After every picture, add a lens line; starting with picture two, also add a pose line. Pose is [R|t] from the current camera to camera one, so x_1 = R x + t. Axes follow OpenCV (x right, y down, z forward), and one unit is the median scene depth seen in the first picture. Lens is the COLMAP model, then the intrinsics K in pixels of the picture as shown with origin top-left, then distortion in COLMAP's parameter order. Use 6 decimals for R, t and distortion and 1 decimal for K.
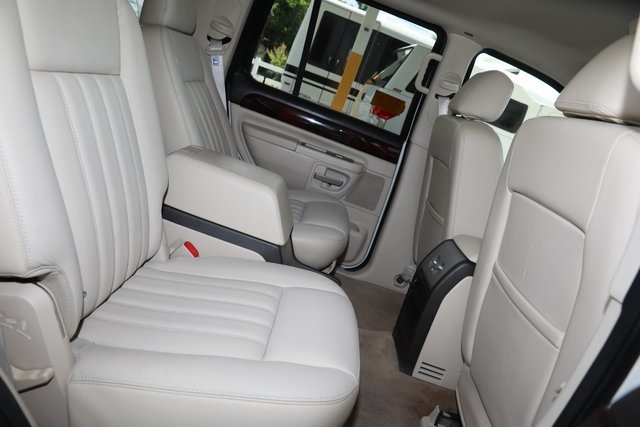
lens RADIAL K [[435.2, 0, 320.0], [0, 435.2, 213.5], [0, 0, 1]] dist [-0.105375, 0.085880]
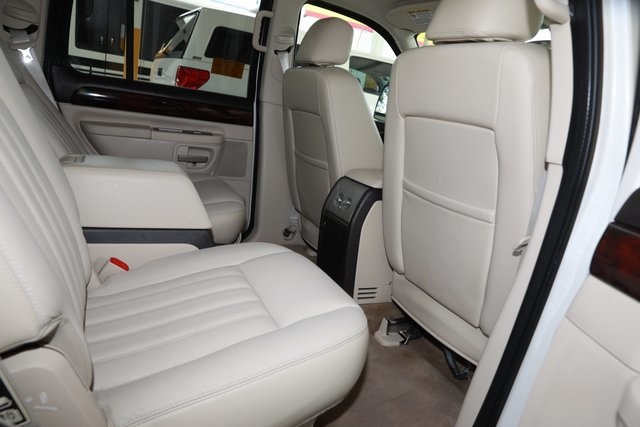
lens RADIAL K [[435.2, 0, 320.0], [0, 435.2, 213.5], [0, 0, 1]] dist [-0.105375, 0.085880]
pose [[0.867927, -0.311167, 0.387140, -0.165204], [0.280421, 0.950315, 0.135150, -0.014032], [-0.409959, -0.008739, 0.912062, 0.010240]]
